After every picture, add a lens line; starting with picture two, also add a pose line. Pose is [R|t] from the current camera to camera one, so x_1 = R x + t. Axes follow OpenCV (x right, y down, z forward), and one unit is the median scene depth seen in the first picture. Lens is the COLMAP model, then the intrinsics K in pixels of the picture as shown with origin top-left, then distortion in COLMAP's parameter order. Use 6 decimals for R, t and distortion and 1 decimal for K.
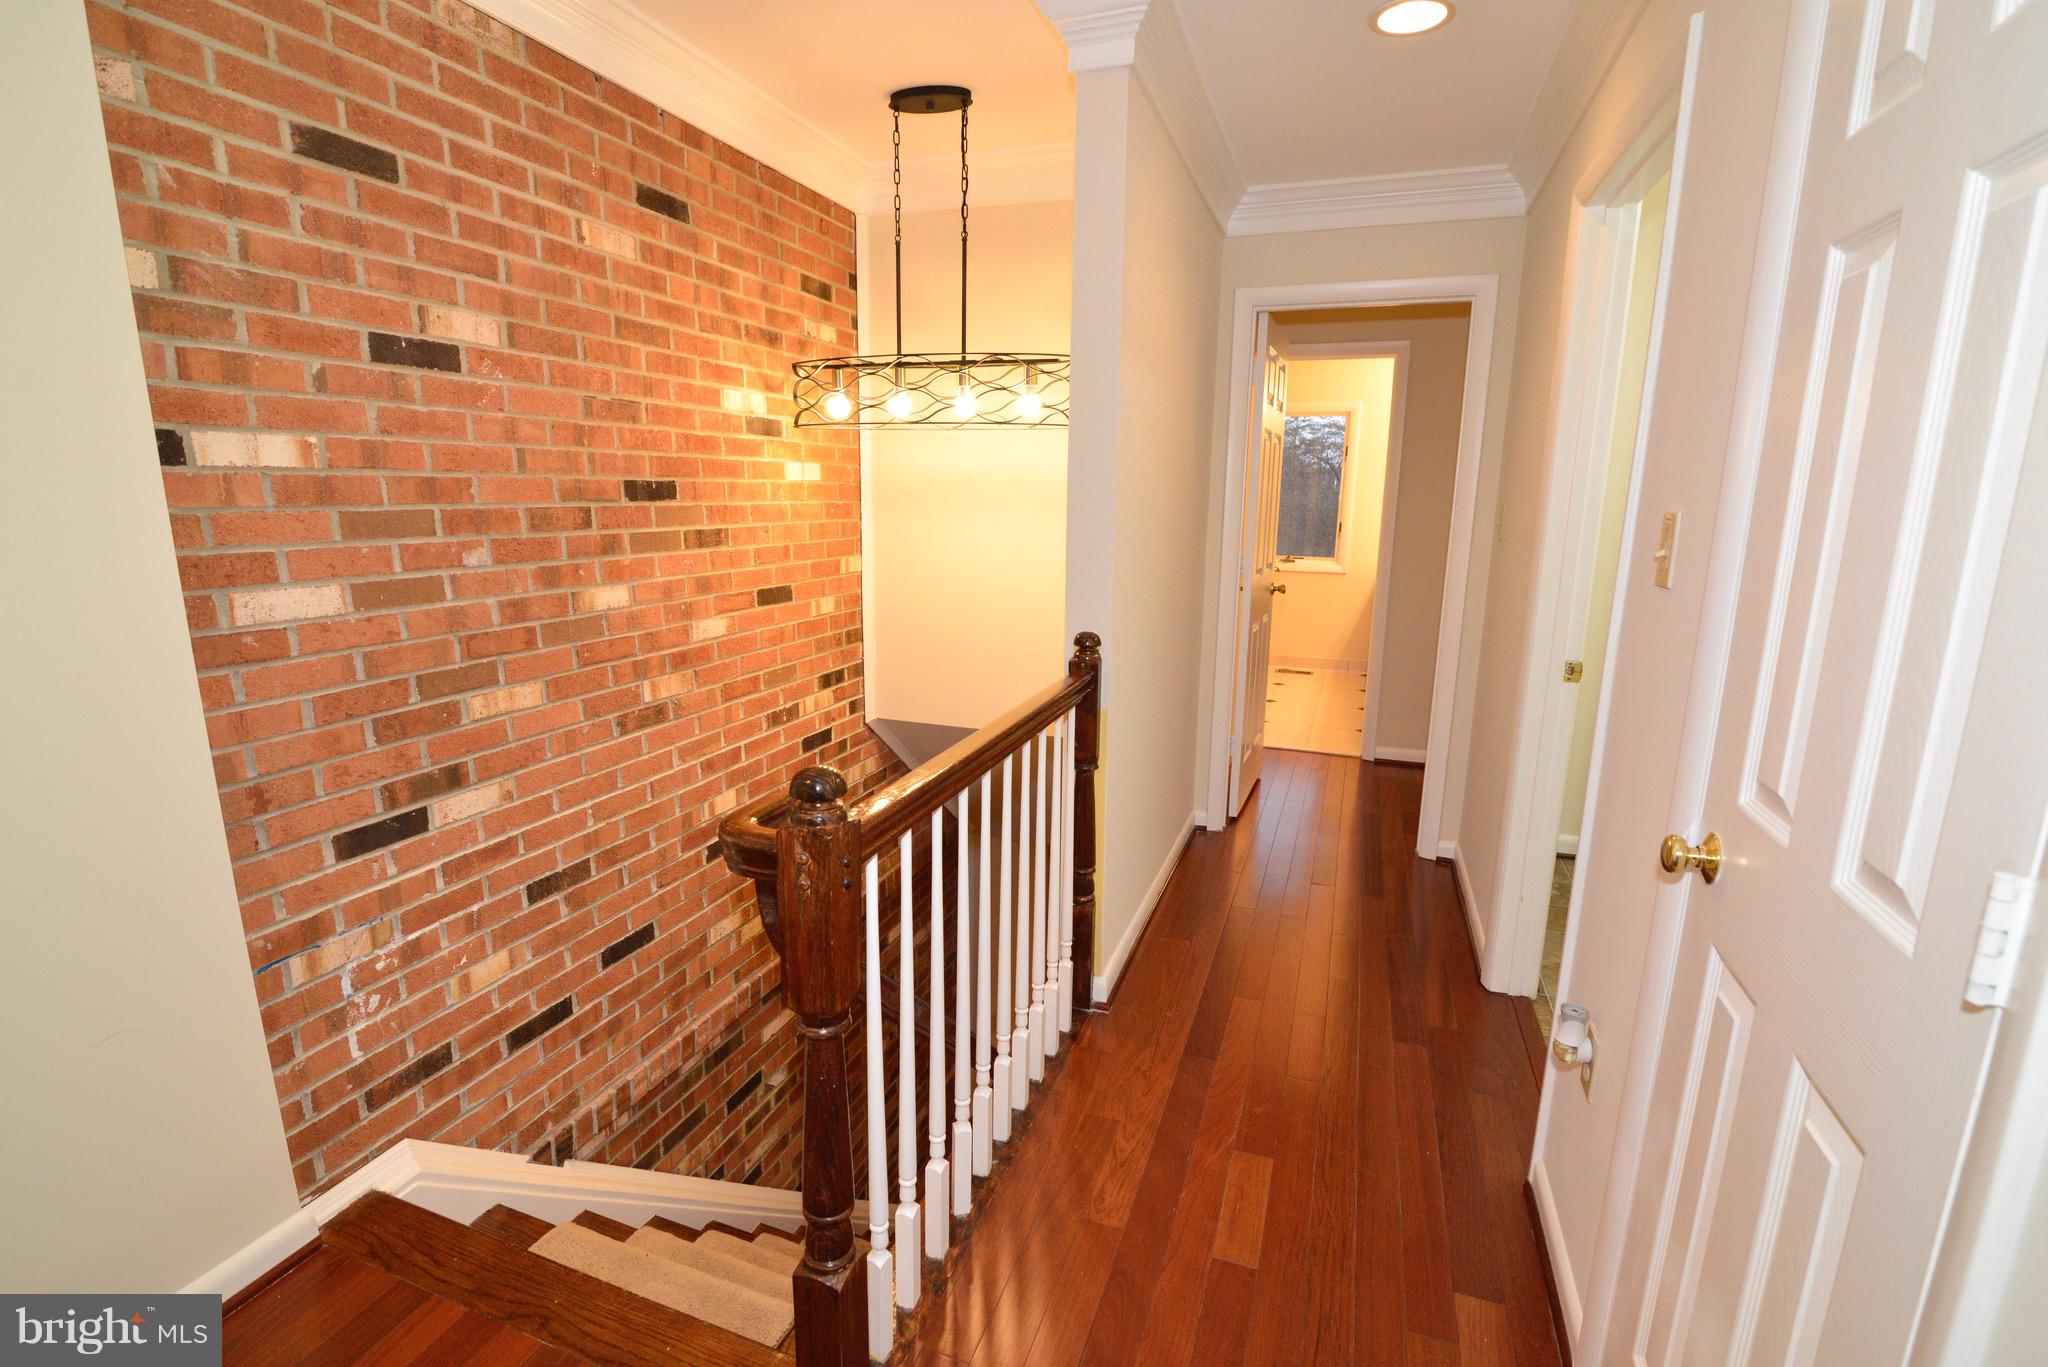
lens RADIAL K [[935.3, 0, 1022.9], [0, 935.3, 690.3], [0, 0, 1]] dist [-0.022506, 0.001563]
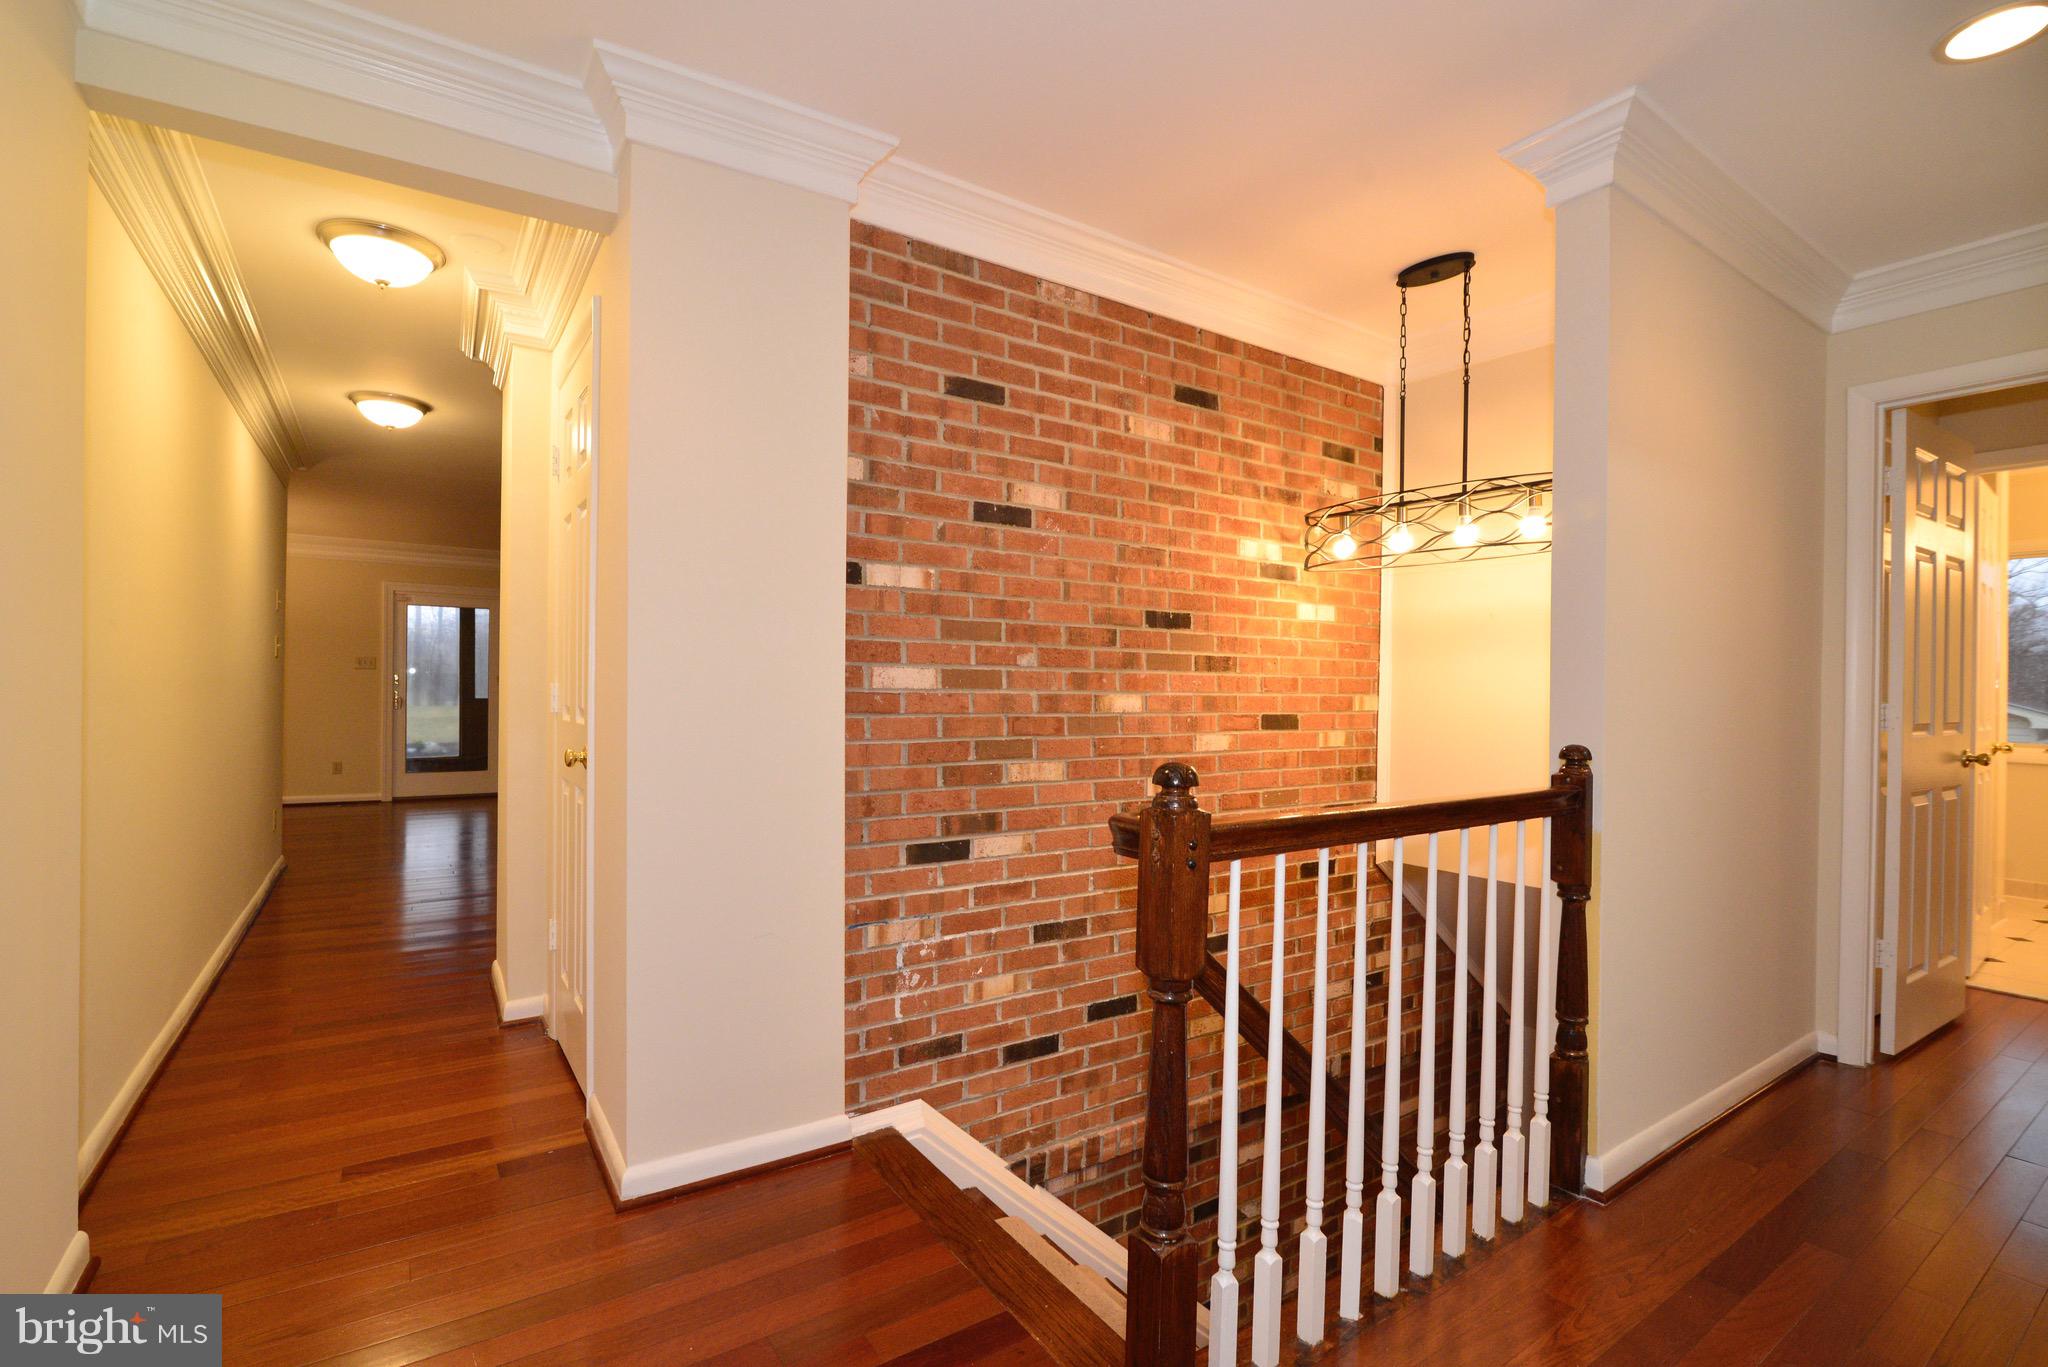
lens RADIAL K [[935.3, 0, 1020.1], [0, 935.3, 690.0], [0, 0, 1]] dist [-0.022506, 0.001563]
pose [[0.808205, -0.000024, -0.588902, 0.177030], [-0.125654, 0.976964, -0.172487, 0.119379], [0.575340, 0.213403, 0.789584, -0.054344]]
